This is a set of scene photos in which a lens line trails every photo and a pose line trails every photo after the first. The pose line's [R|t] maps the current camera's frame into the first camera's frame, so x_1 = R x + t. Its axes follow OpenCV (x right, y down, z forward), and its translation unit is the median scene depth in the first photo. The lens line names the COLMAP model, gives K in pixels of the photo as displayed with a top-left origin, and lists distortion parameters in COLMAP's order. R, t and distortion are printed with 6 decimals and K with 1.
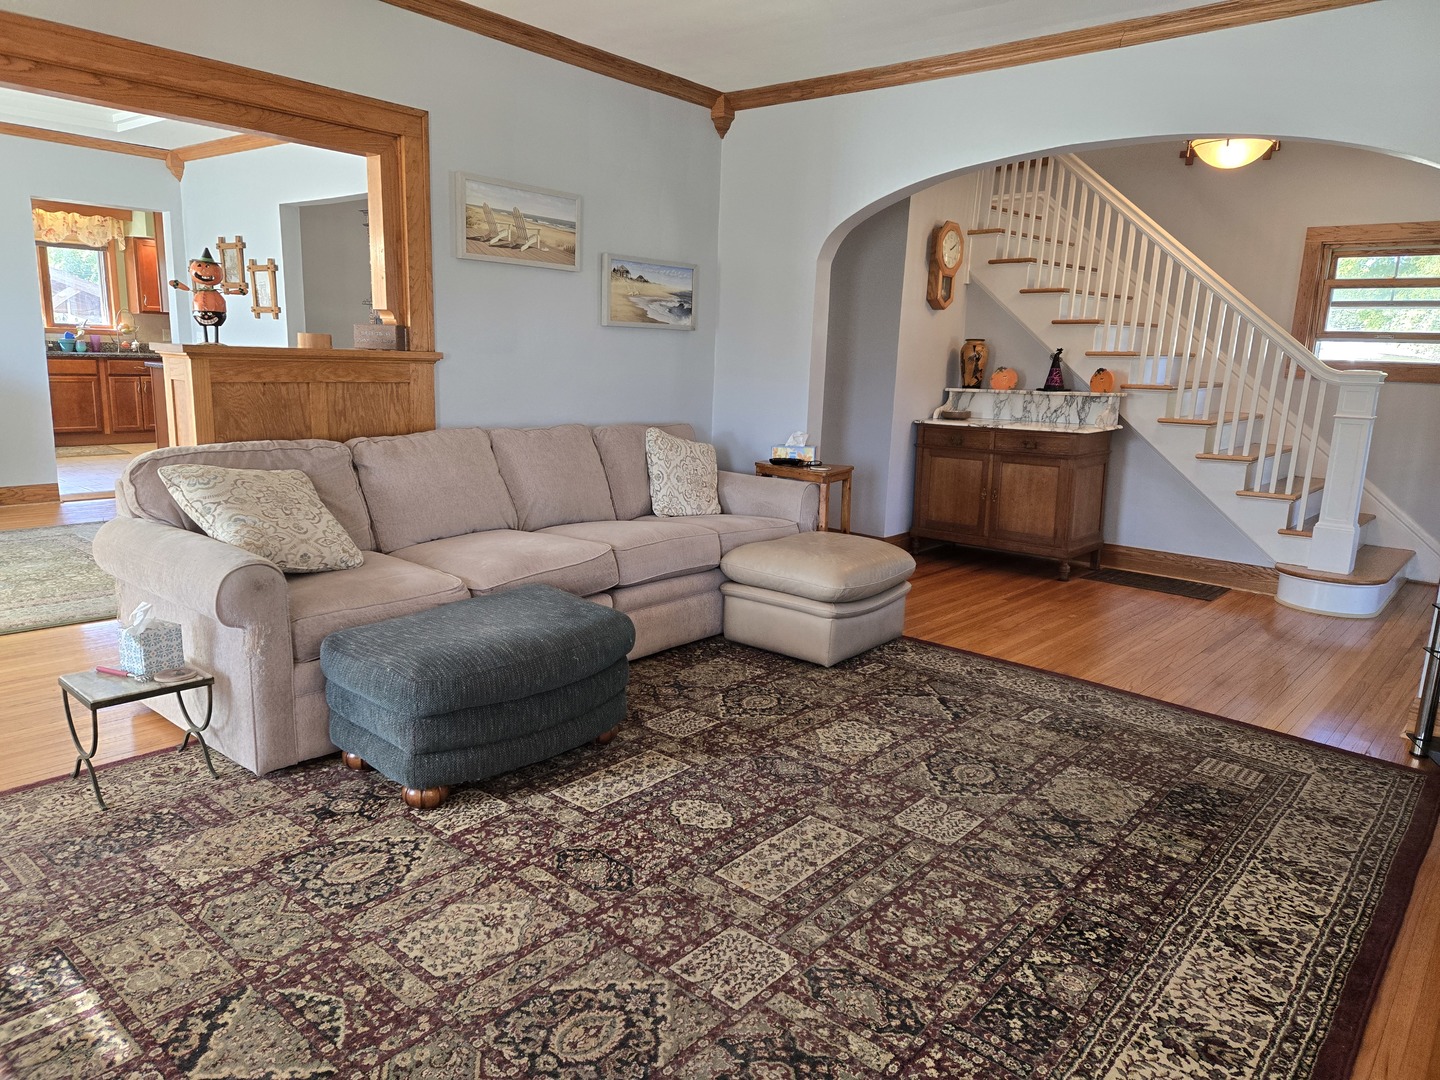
lens RADIAL K [[964.2, 0, 719.4], [0, 964.2, 546.0], [0, 0, 1]] dist [0.000334, -0.010730]
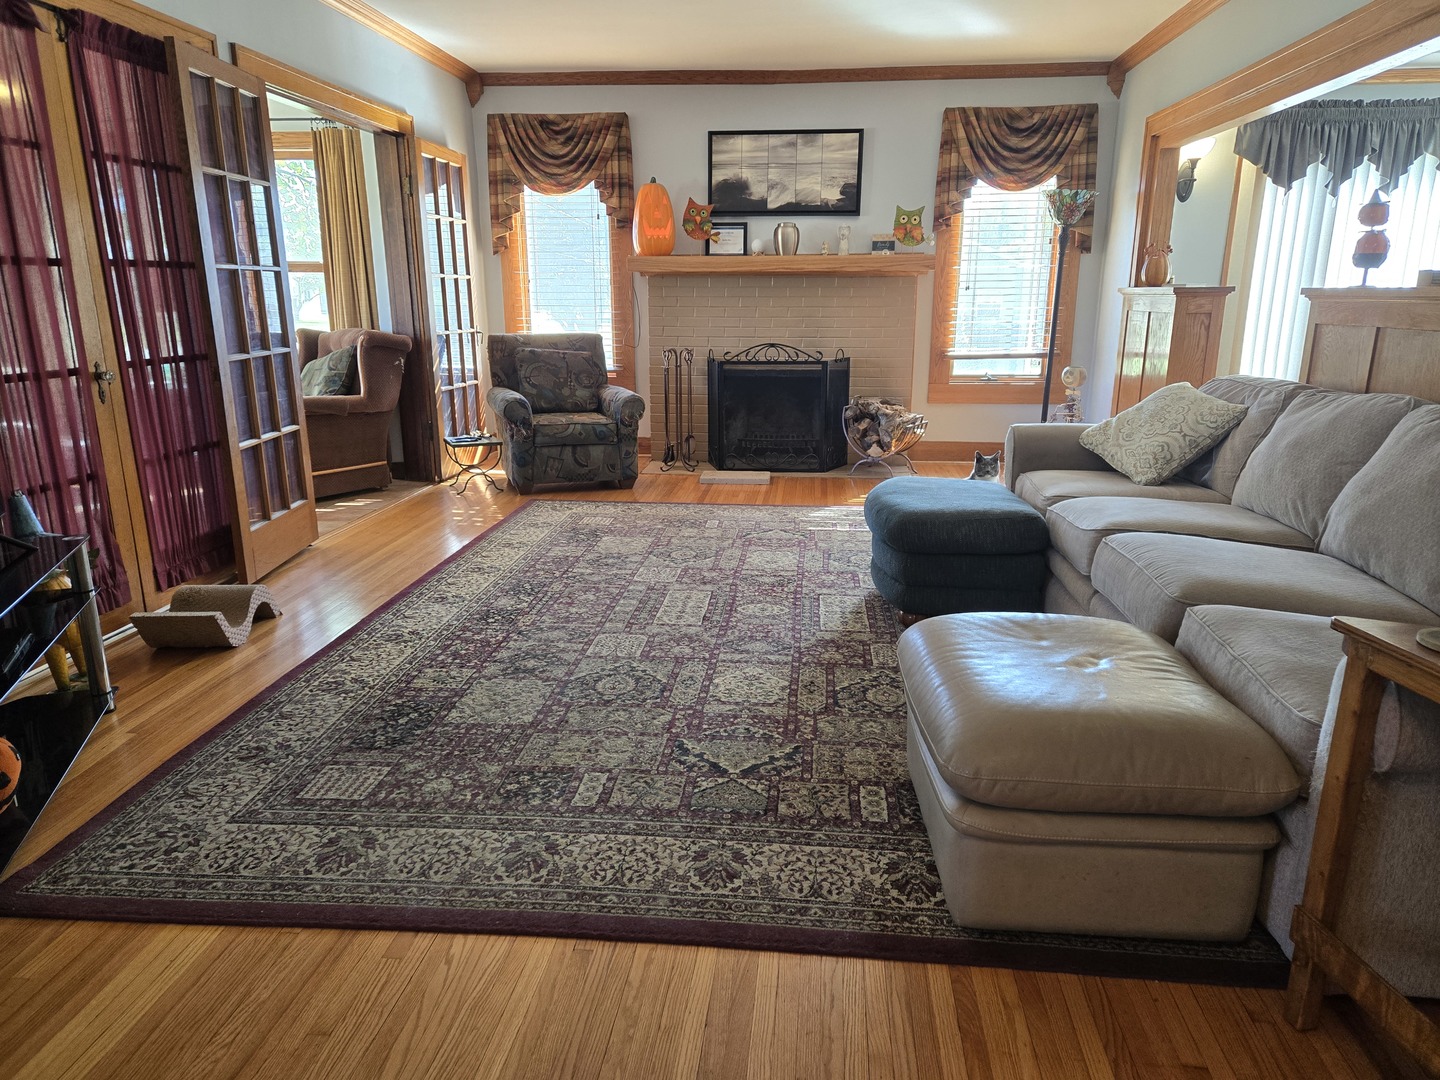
lens RADIAL K [[964.2, 0, 723.0], [0, 964.2, 544.7], [0, 0, 1]] dist [0.000334, -0.010730]
pose [[-0.815616, 0.109862, -0.568067, 0.798488], [-0.149411, 0.908516, 0.390224, -0.342598], [0.558969, 0.403149, -0.724586, 1.893448]]
